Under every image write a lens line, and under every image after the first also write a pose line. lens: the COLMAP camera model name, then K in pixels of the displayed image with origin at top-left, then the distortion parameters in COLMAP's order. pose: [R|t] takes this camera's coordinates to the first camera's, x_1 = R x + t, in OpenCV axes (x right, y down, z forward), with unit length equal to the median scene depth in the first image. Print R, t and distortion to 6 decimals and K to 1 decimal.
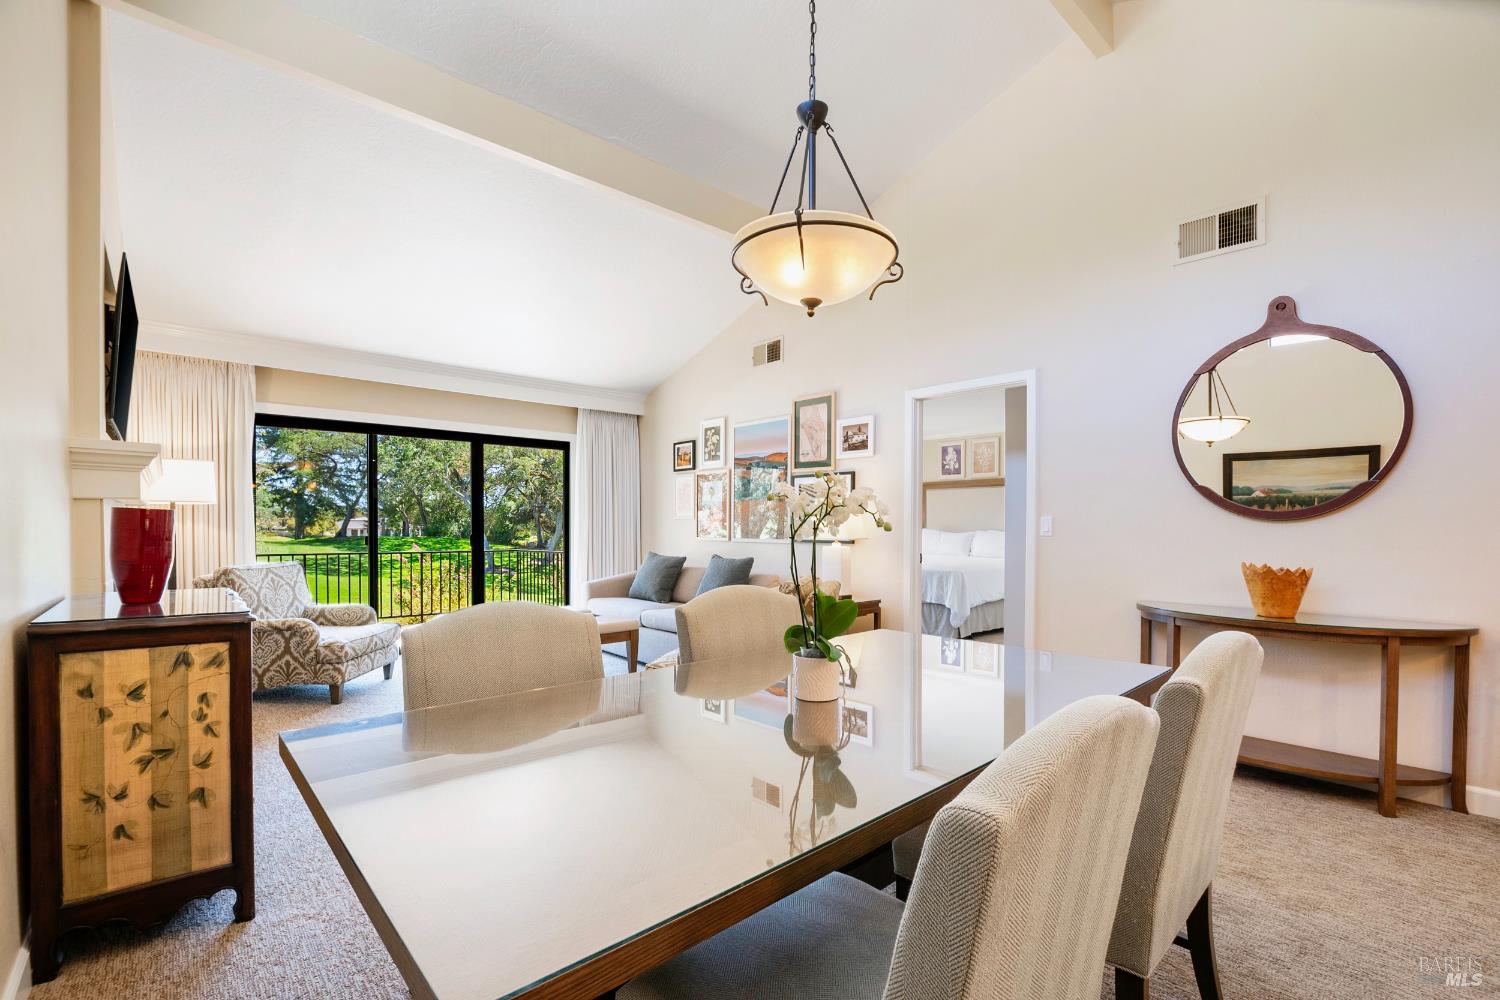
lens RADIAL K [[665.8, 0, 751.1], [0, 665.8, 528.6], [0, 0, 1]] dist [-0.000023, 0.000033]
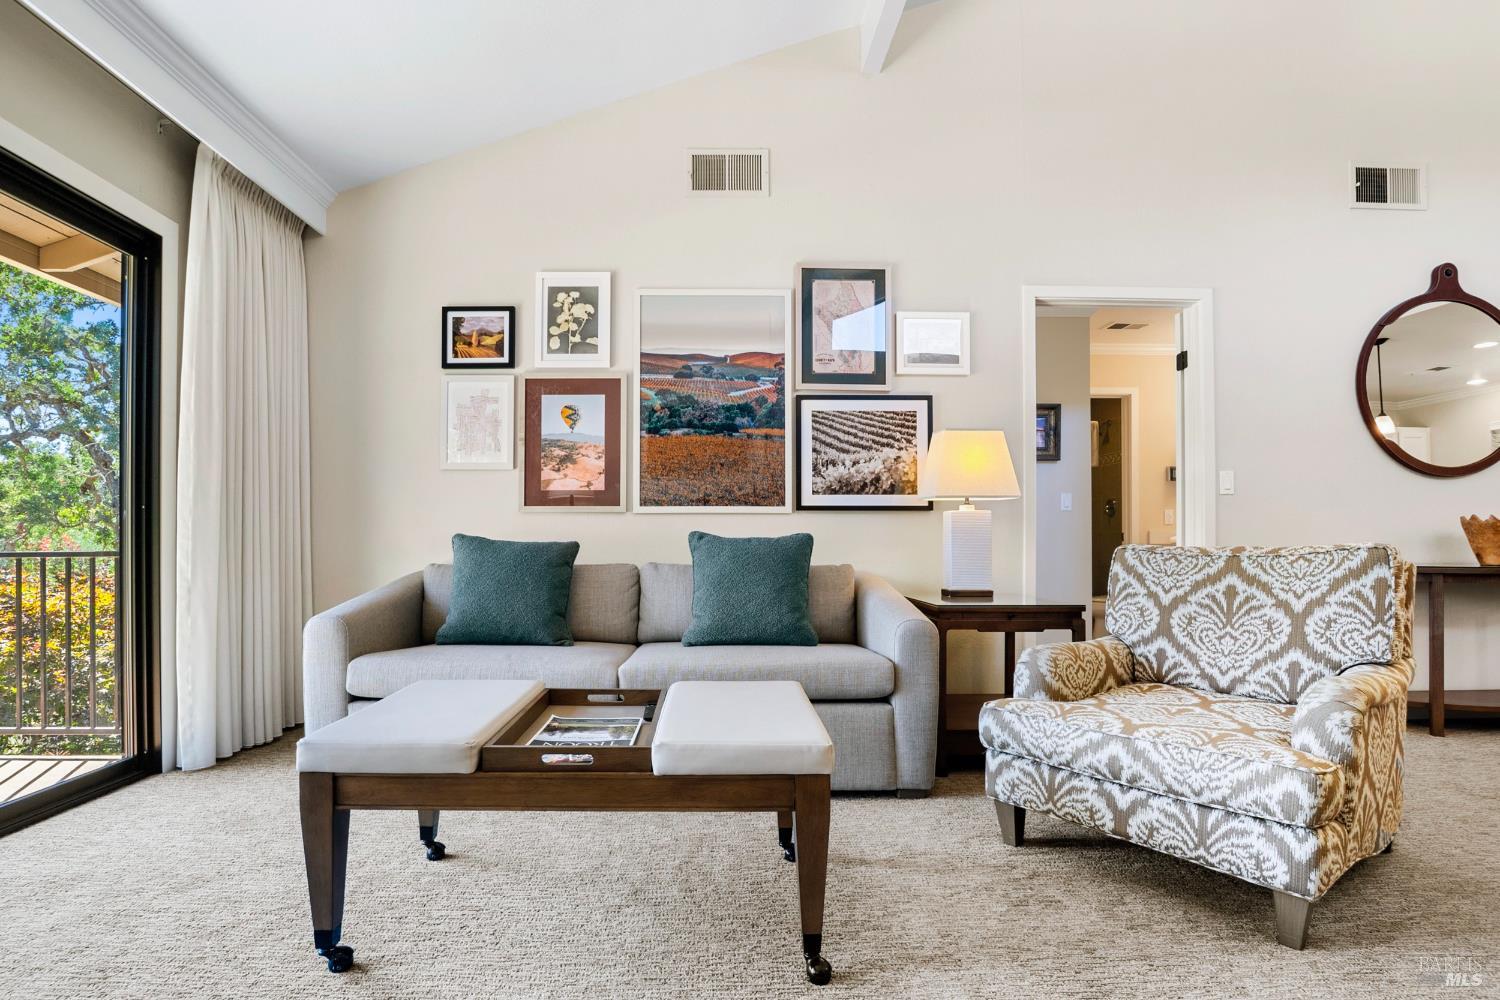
lens RADIAL K [[710.9, 0, 742.9], [0, 710.9, 535.5], [0, 0, 1]] dist [-0.024560, 0.000472]
pose [[0.656127, 0.003762, 0.754641, -0.426277], [0.007932, 0.999898, -0.011881, 0.047647], [-0.754609, 0.013781, 0.656030, 0.631138]]
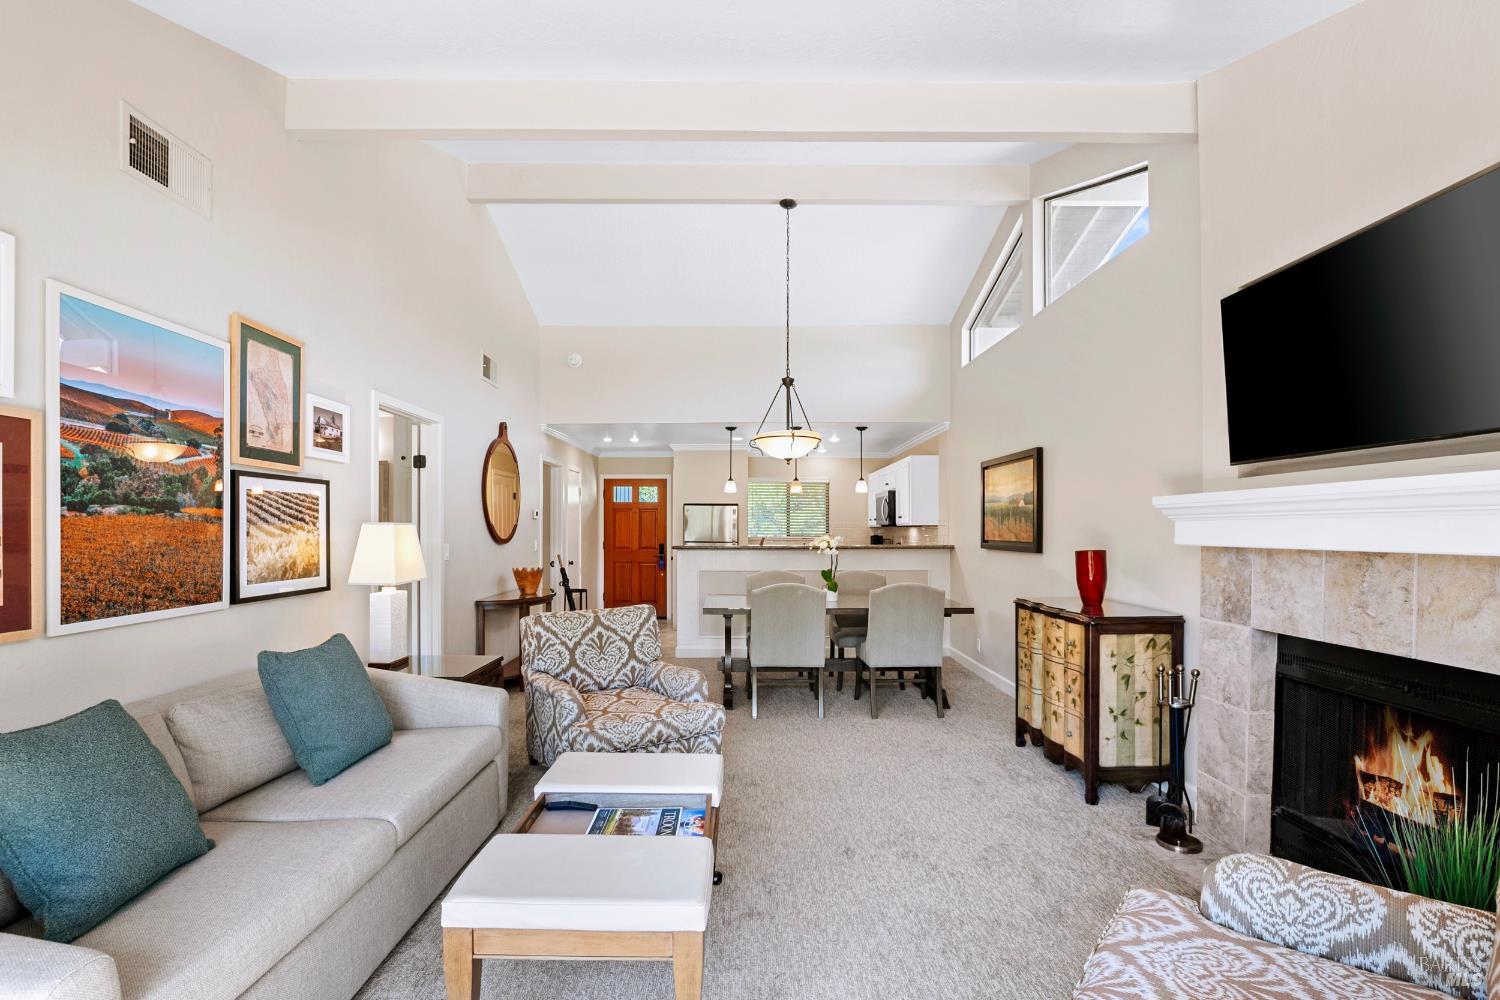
lens RADIAL K [[698.6, 0, 737.1], [0, 698.6, 529.8], [0, 0, 1]] dist [-0.021840, 0.000819]
pose [[-0.734621, -0.003629, 0.678468, -0.550046], [0.002839, 0.999961, 0.008422, -0.038547], [-0.678471, 0.008113, -0.734582, 1.114559]]
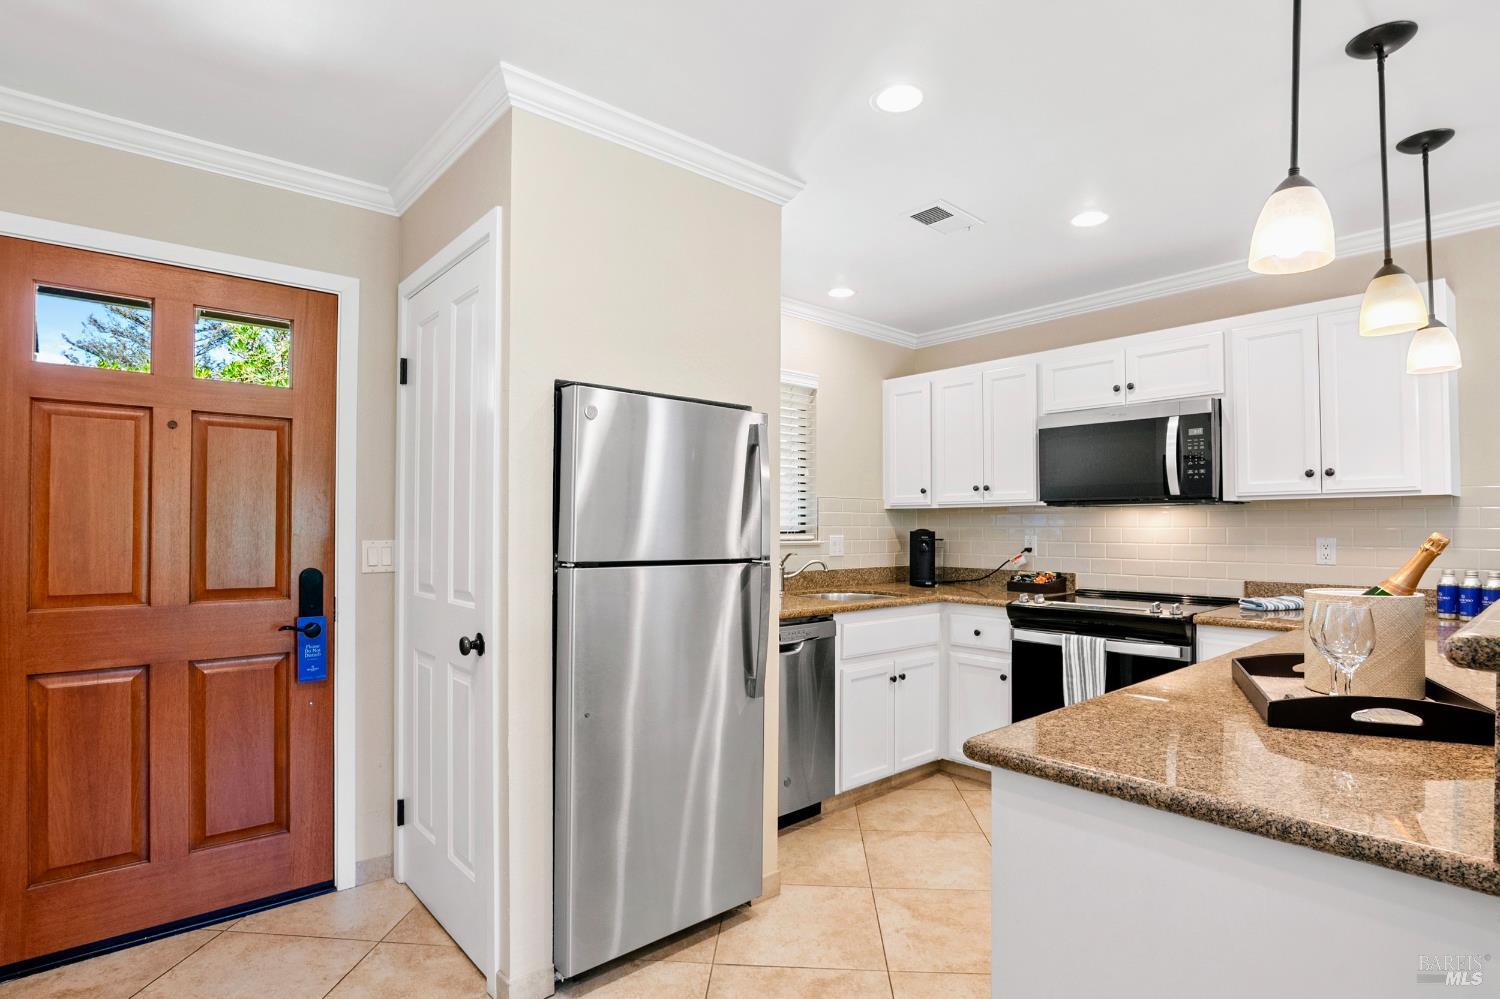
lens RADIAL K [[762.4, 0, 749.0], [0, 762.4, 513.7], [0, 0, 1]] dist [-0.030499, 0.000747]
pose [[-0.999650, -0.003791, 0.026173, 0.564203], [-0.004015, 0.999956, -0.008521, -0.017823], [-0.026140, -0.008623, -0.999621, 0.349238]]
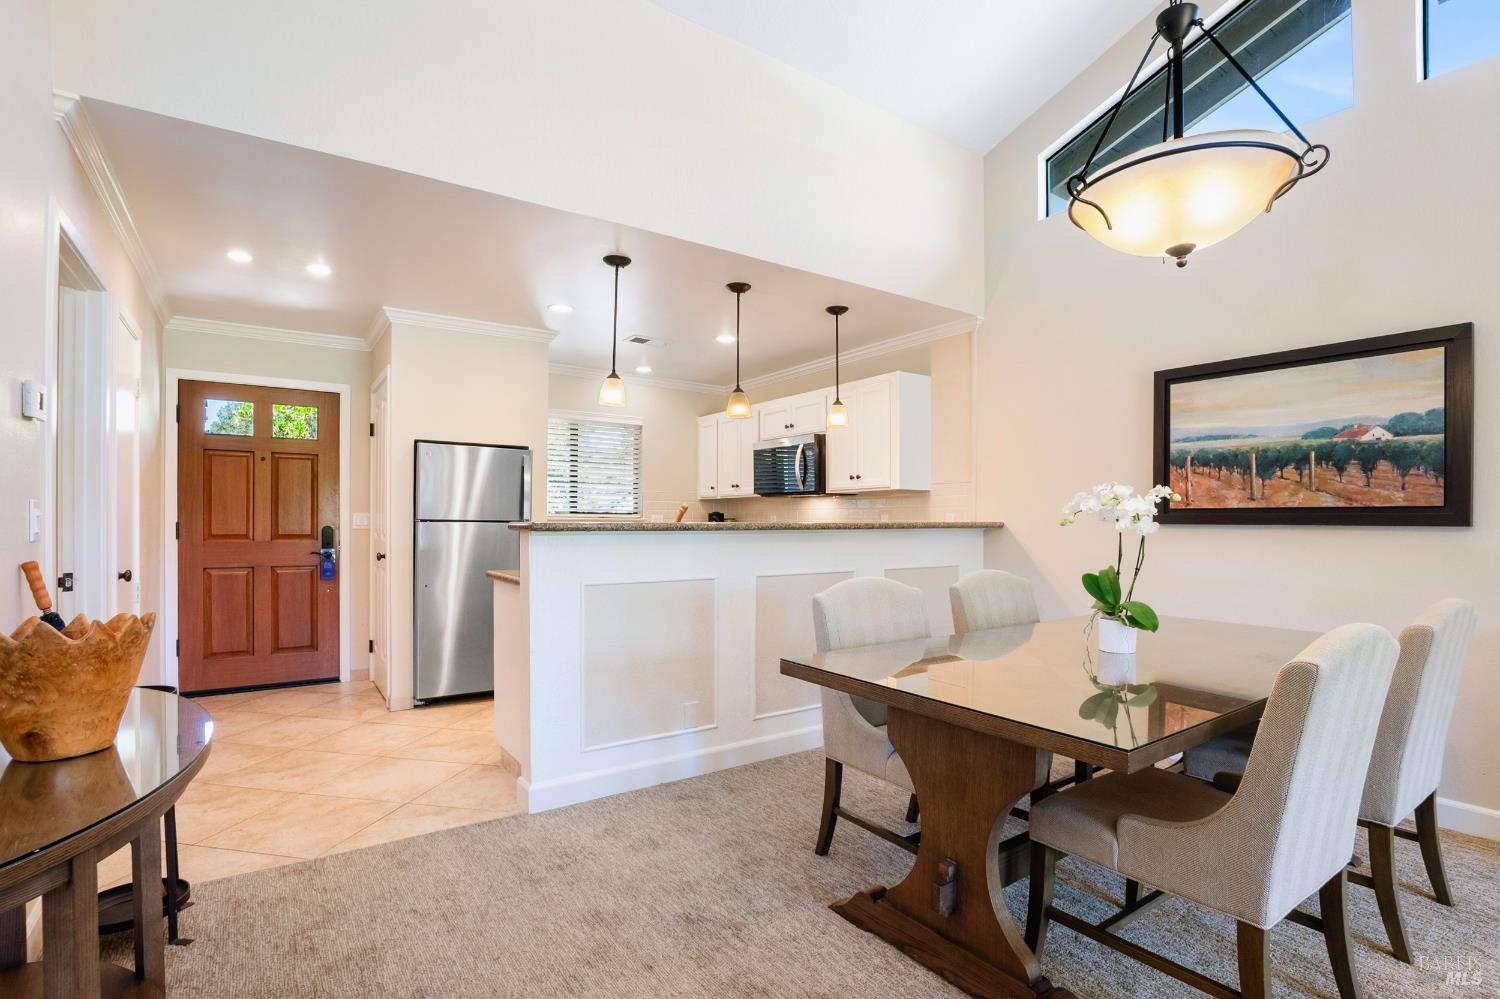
lens RADIAL K [[719.5, 0, 746.9], [0, 719.5, 523.6], [0, 0, 1]] dist [-0.031251, -0.000343]
pose [[-0.990692, -0.007664, 0.135910, 0.196117], [-0.006166, 0.999916, 0.011434, -0.004044], [-0.135986, 0.010489, -0.990655, 0.715936]]
